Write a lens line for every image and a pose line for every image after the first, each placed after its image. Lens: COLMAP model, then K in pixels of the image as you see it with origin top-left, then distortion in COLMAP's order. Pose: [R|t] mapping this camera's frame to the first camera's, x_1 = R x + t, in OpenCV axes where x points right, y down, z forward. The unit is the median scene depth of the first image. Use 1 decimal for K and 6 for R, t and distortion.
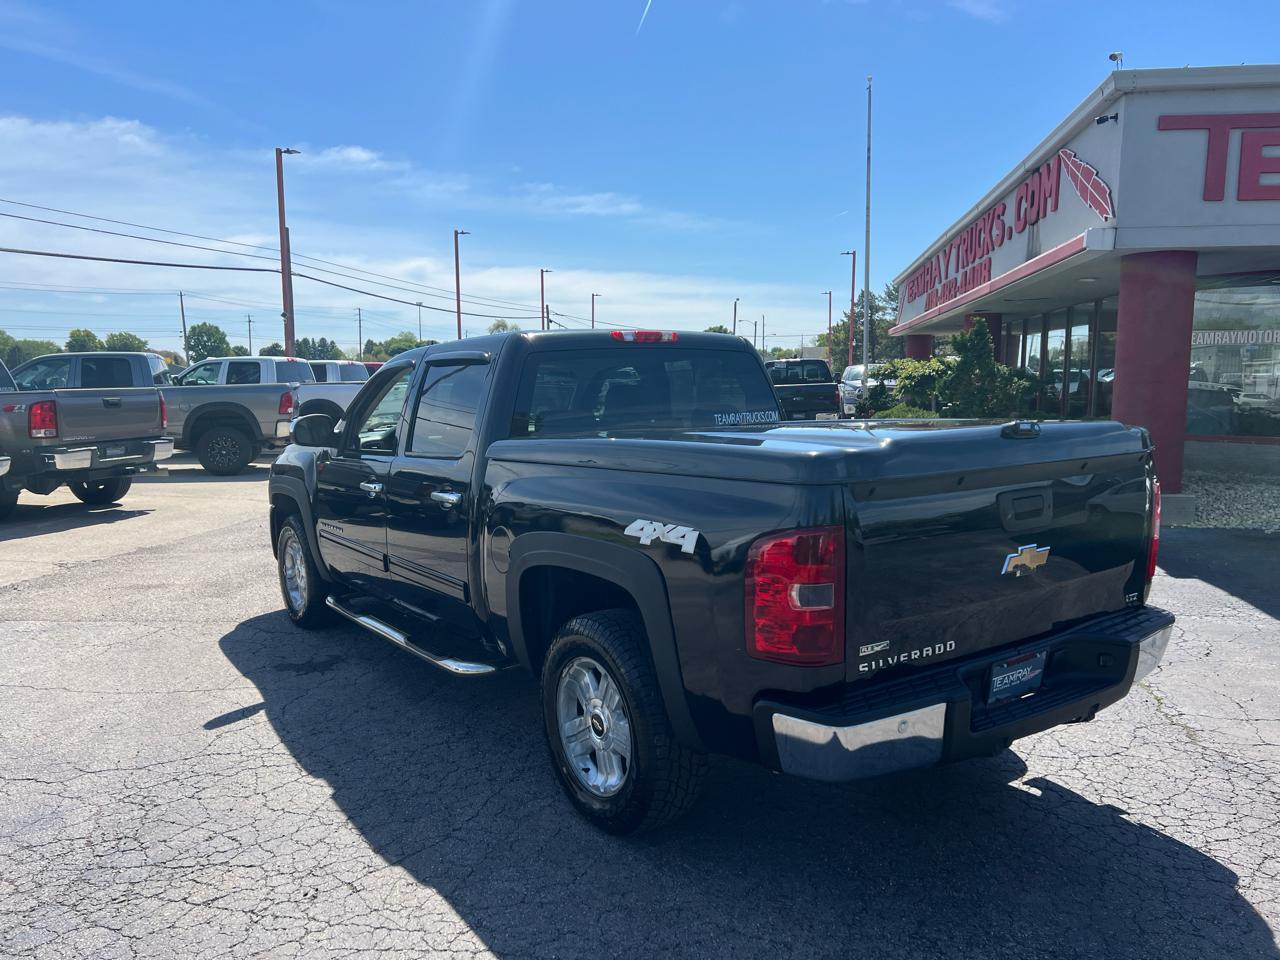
lens RADIAL K [[954.1, 0, 633.8], [0, 954.1, 484.7], [0, 0, 1]] dist [0.020245, -0.008796]
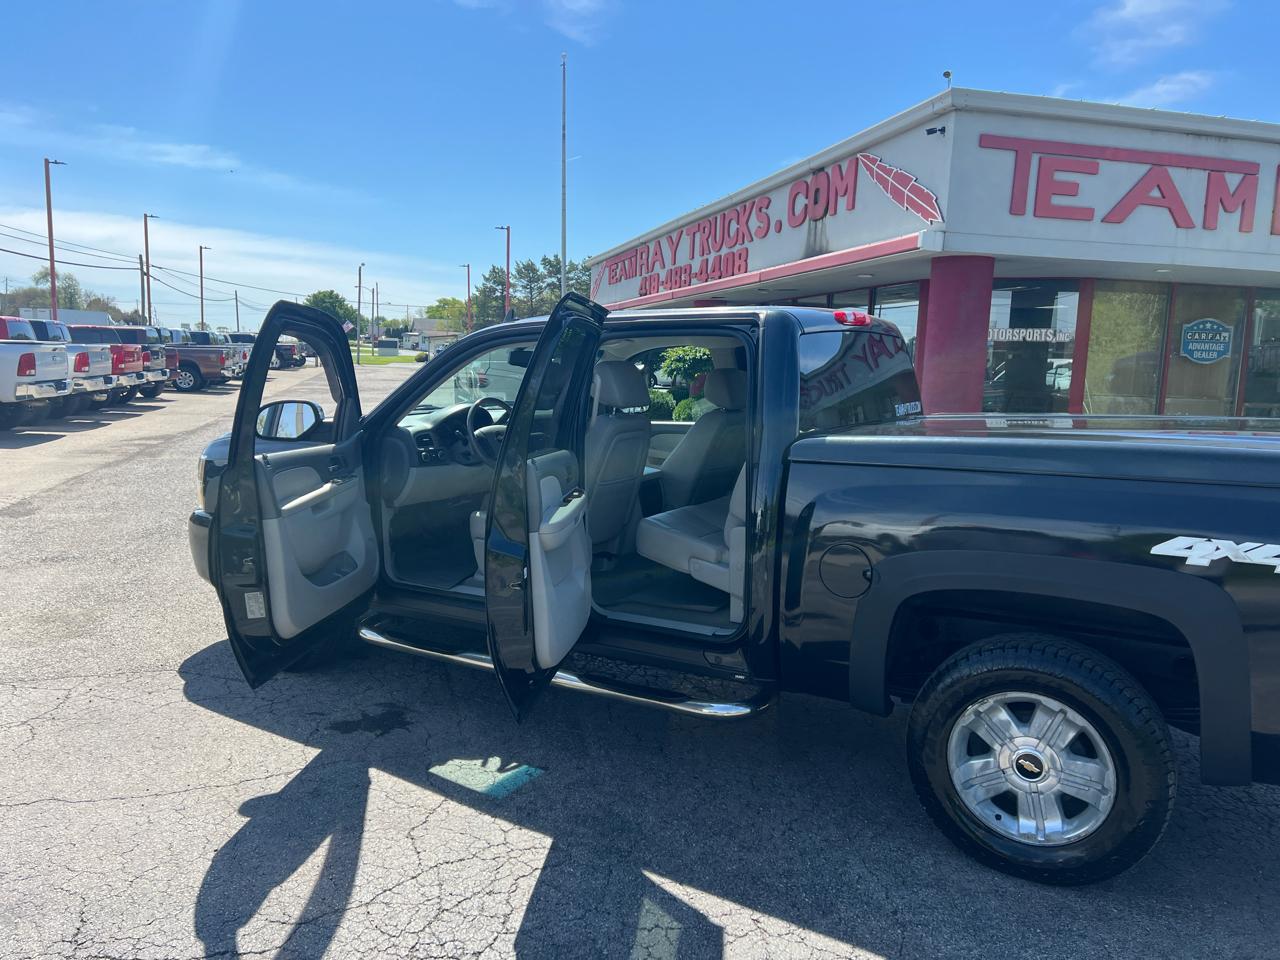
lens RADIAL K [[959.4, 0, 621.9], [0, 959.4, 475.7], [0, 0, 1]] dist [0.049592, -0.077572]
pose [[0.923256, -0.017744, 0.383776, -0.276191], [0.011044, 0.999746, 0.019654, -0.014903], [-0.384027, -0.013907, 0.923217, 0.122607]]
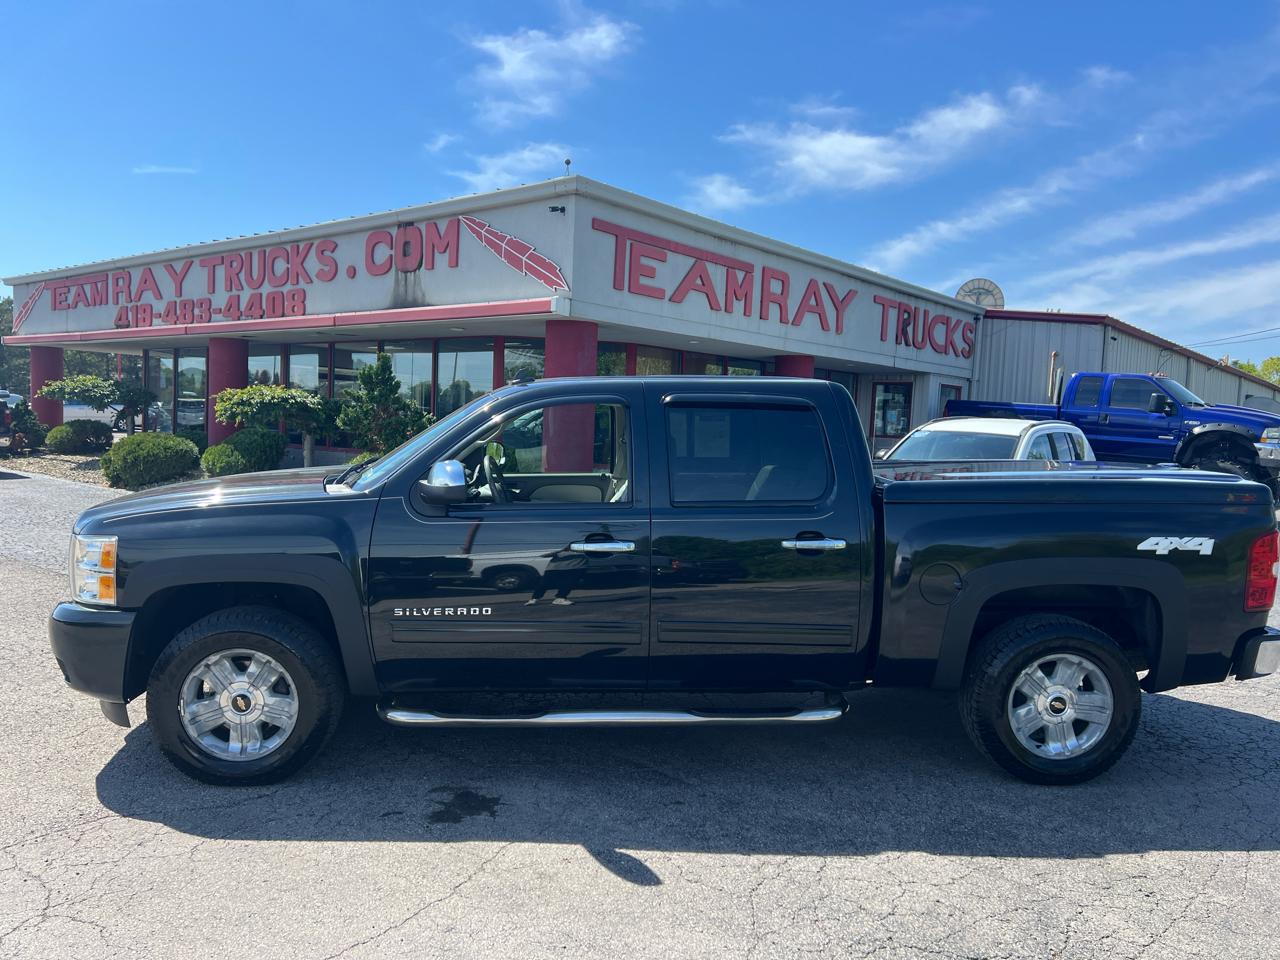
lens RADIAL K [[947.7, 0, 640.0], [0, 947.7, 480.0], [0, 0, 1]] dist [0.065216, -0.075277]
pose [[0.512382, -0.029103, 0.858264, -0.537791], [0.052879, 0.998598, 0.002292, -0.030942], [-0.857128, 0.044210, 0.513203, 0.306879]]
